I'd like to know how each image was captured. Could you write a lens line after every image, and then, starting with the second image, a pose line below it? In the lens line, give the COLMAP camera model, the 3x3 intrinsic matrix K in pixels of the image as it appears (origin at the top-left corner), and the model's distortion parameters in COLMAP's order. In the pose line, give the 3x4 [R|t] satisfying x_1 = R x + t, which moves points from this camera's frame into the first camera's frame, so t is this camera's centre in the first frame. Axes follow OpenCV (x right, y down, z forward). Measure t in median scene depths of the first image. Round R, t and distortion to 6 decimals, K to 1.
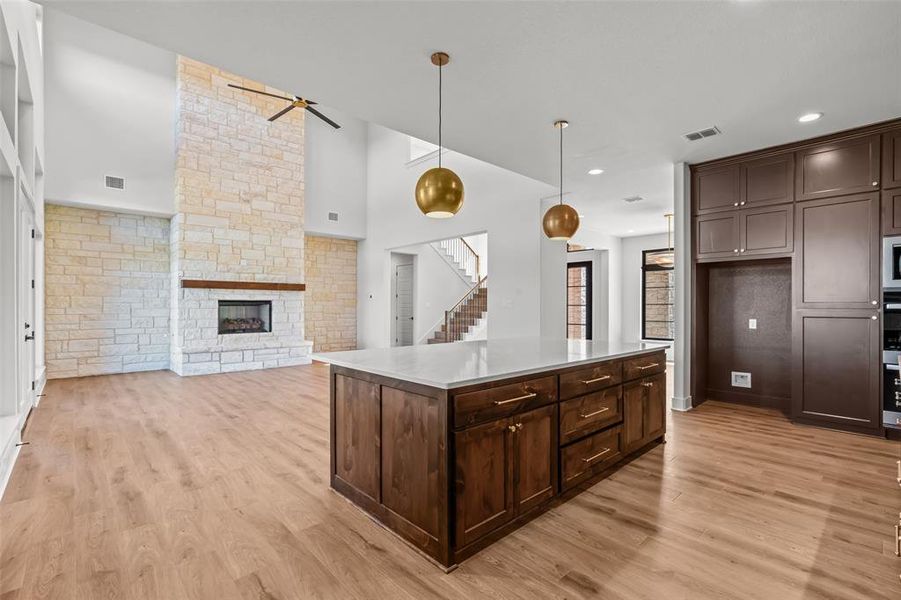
lens RADIAL K [[407.5, 0, 451.9], [0, 407.5, 307.2], [0, 0, 1]] dist [0.002247, 0.000746]
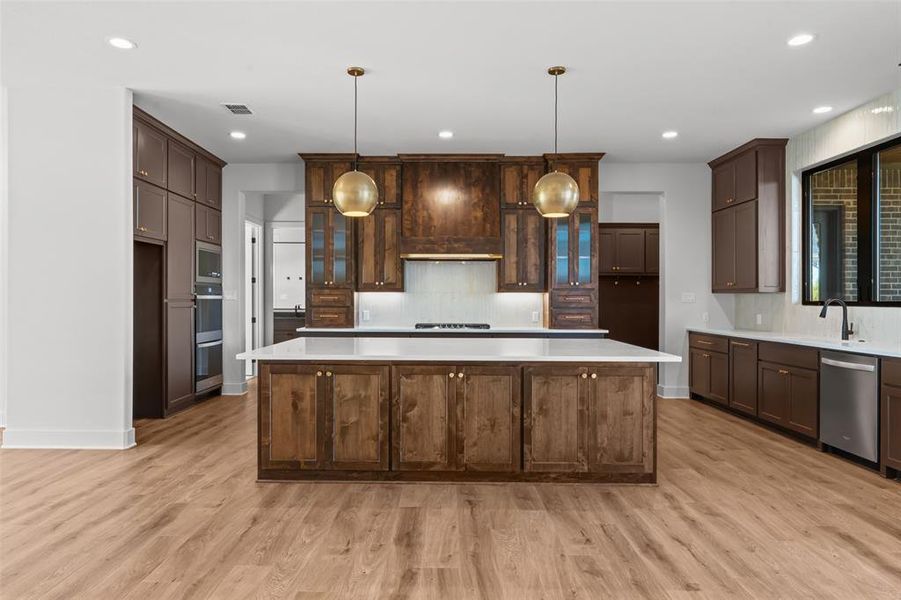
lens RADIAL K [[591.8, 0, 453.6], [0, 591.8, 301.4], [0, 0, 1]] dist [0.002980, 0.002401]
pose [[-0.754700, -0.004208, 0.656057, -0.838282], [-0.005986, 0.999982, -0.000471, 0.015321], [-0.656043, -0.004283, -0.754711, 2.337501]]
